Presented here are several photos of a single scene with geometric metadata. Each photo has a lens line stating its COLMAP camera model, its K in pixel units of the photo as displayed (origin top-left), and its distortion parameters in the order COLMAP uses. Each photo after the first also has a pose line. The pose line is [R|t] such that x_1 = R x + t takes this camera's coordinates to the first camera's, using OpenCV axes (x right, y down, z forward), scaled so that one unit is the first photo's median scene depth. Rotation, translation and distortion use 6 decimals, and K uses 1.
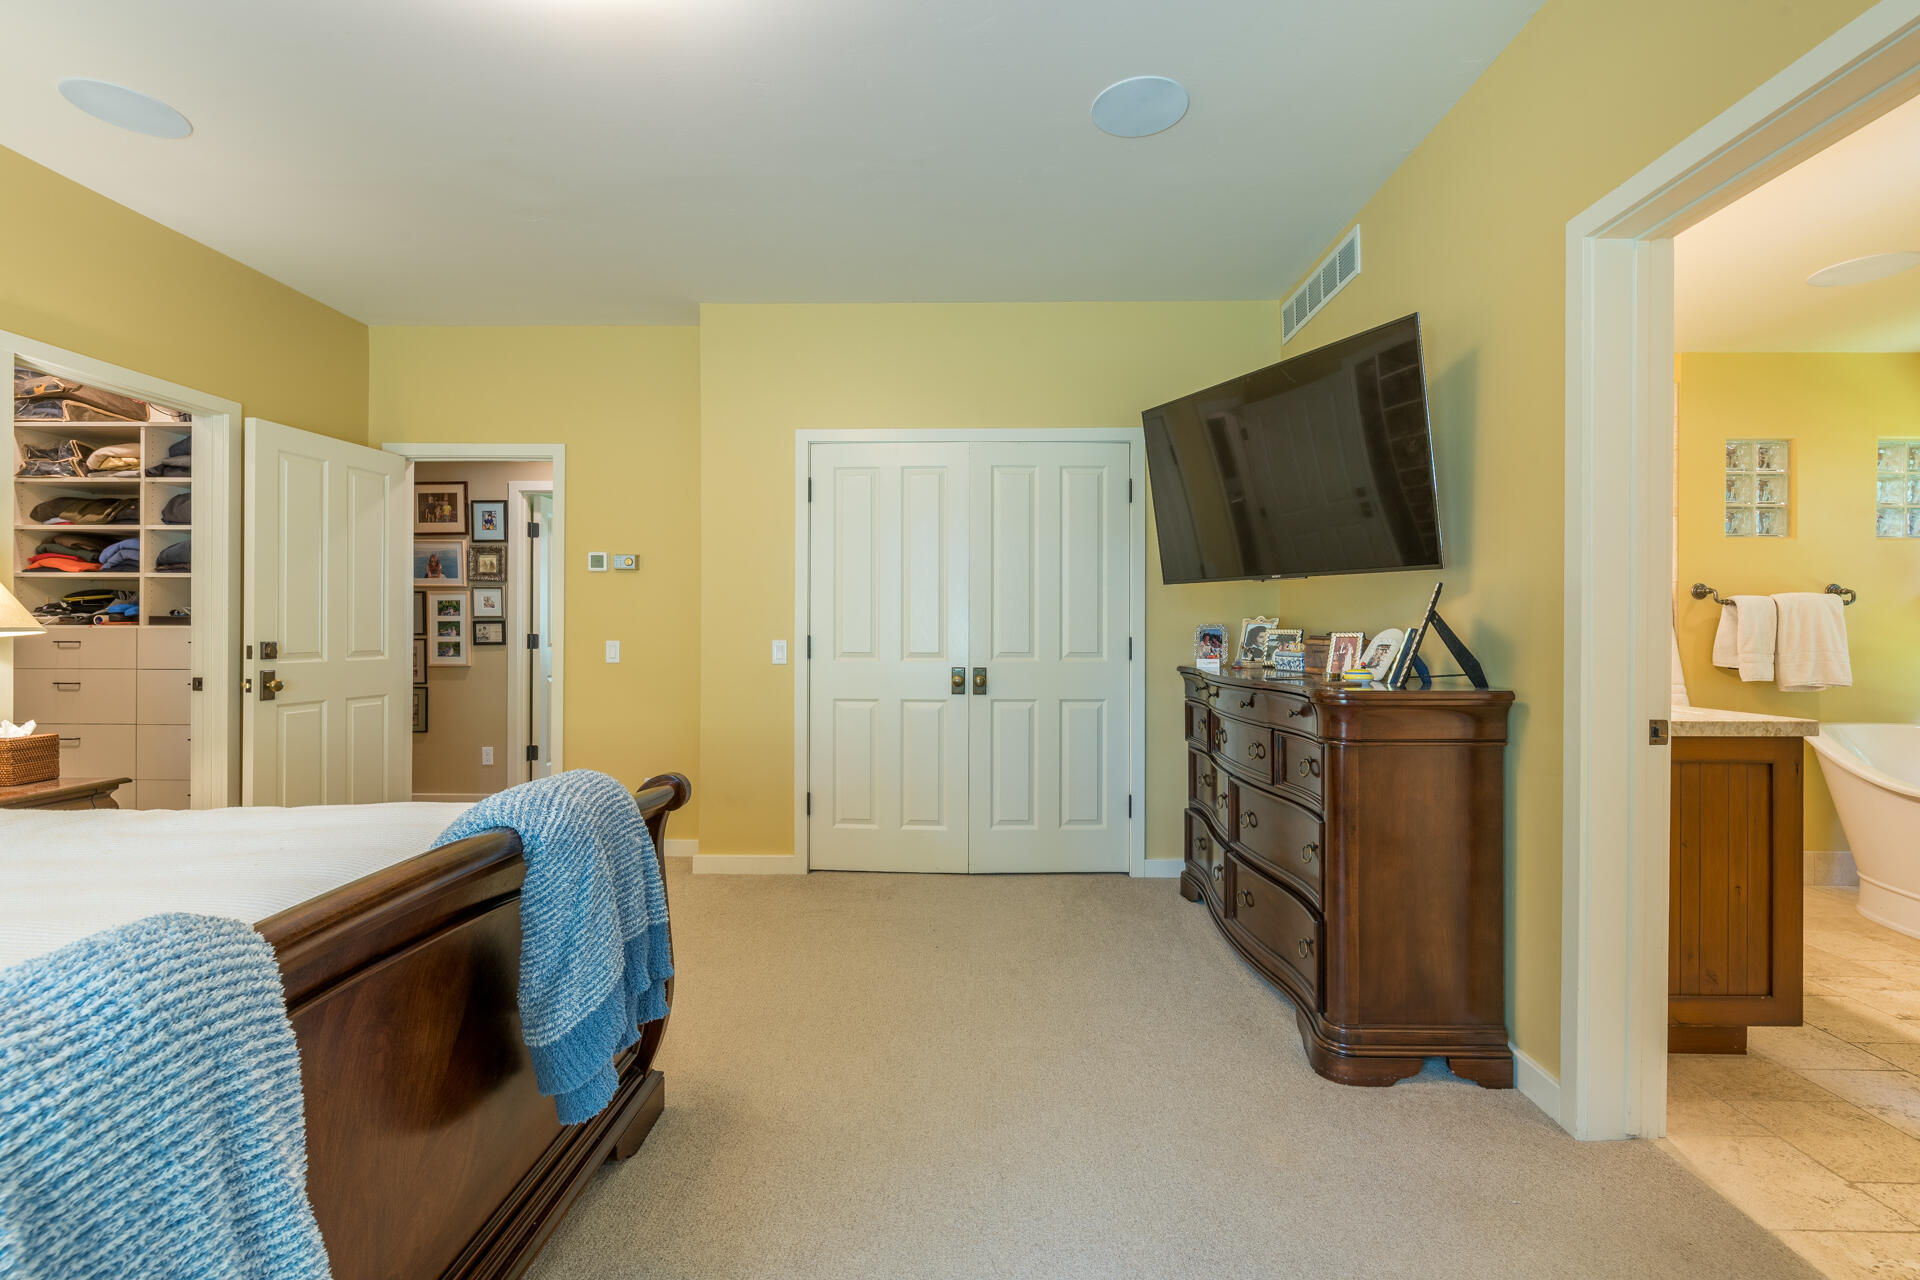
lens RADIAL K [[843.2, 0, 952.7], [0, 843.2, 634.7], [0, 0, 1]] dist [0.000292, 0.000195]
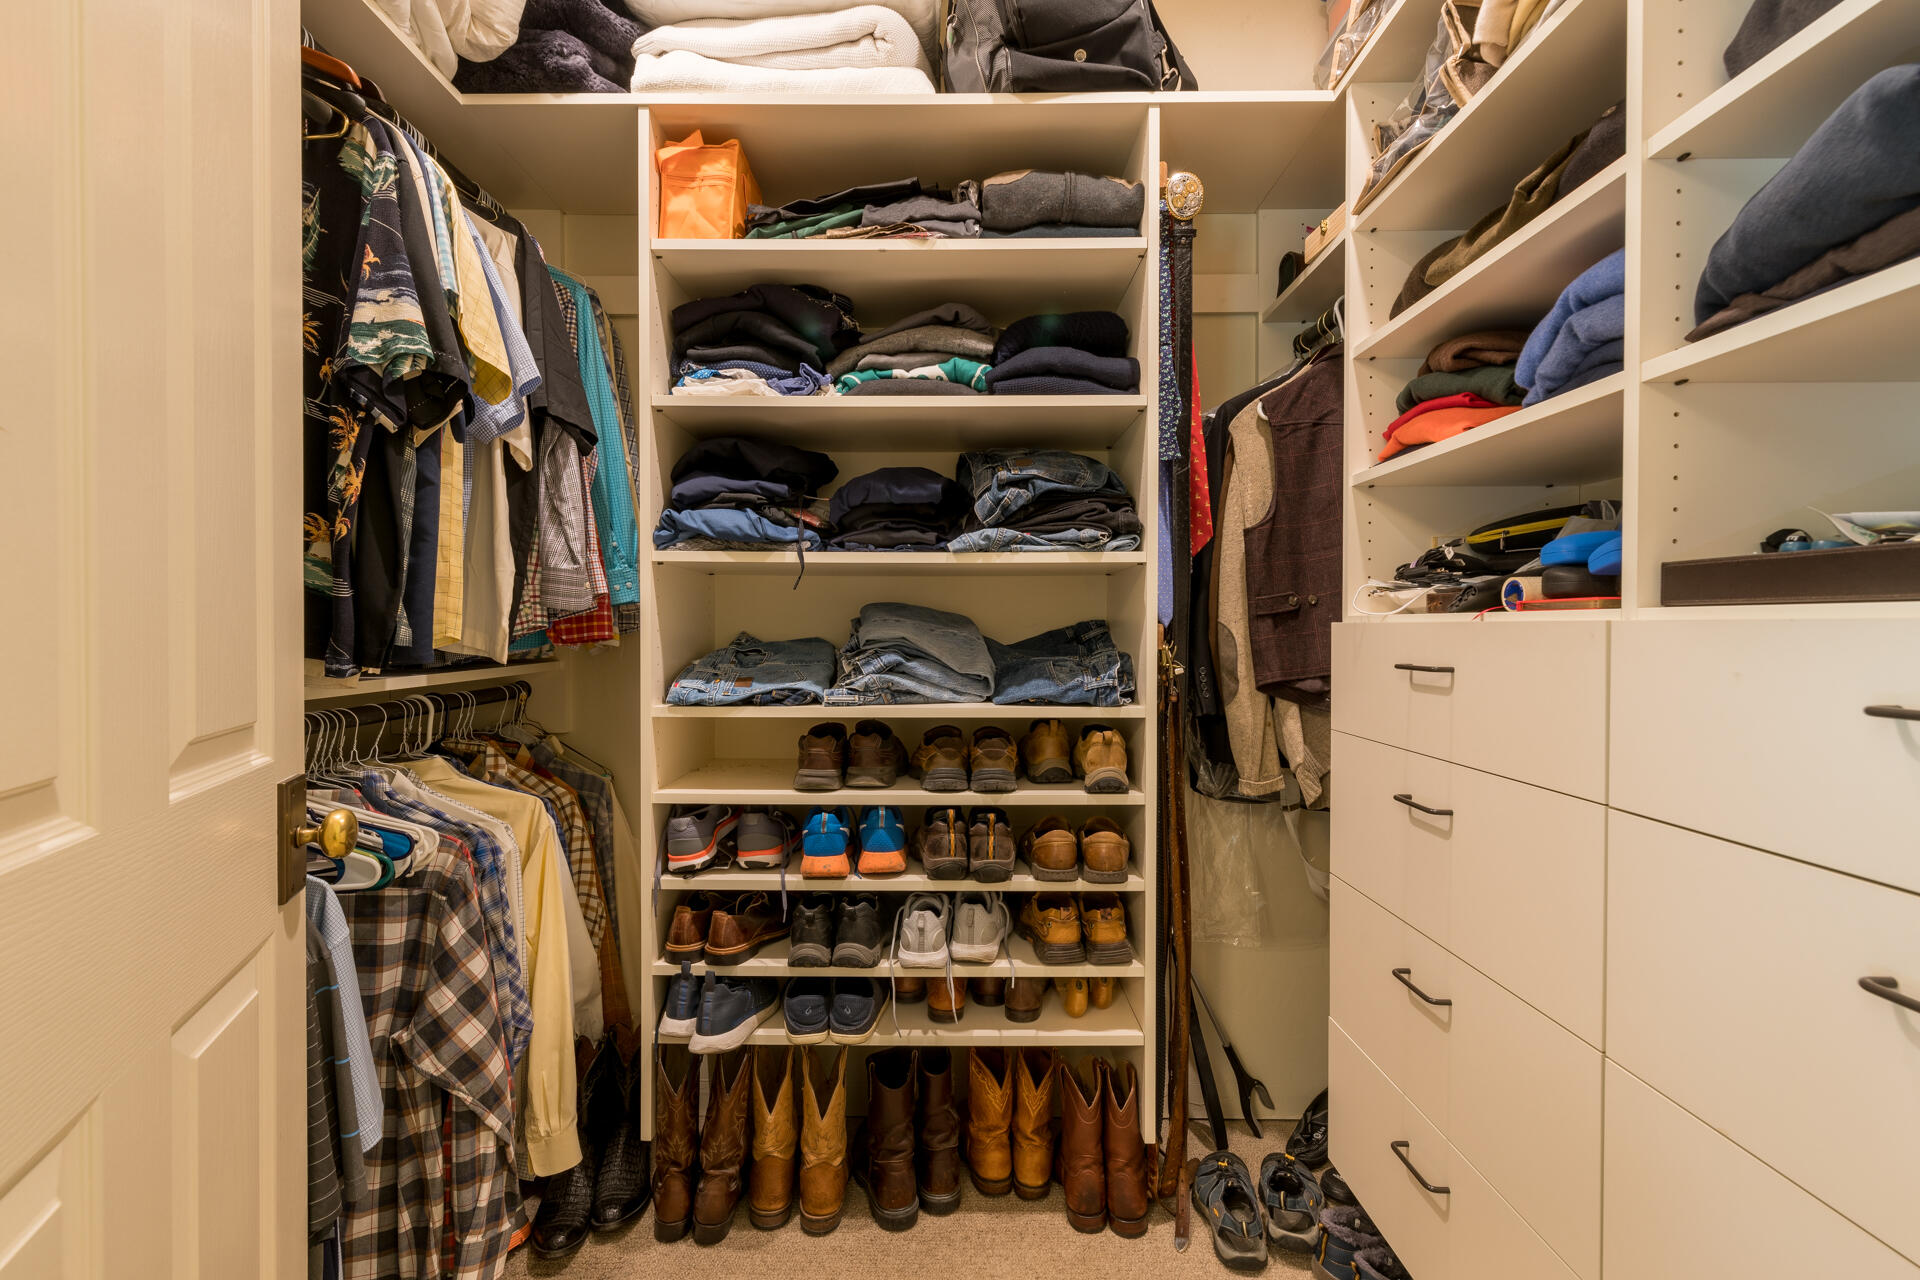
lens RADIAL K [[843.2, 0, 955.2], [0, 843.2, 634.5], [0, 0, 1]] dist [0.000292, 0.000195]
pose [[0.014836, 0.007989, -0.999858, -0.735435], [0.005226, 0.999954, 0.008067, -0.007076], [0.999876, -0.005345, 0.014793, 0.811394]]
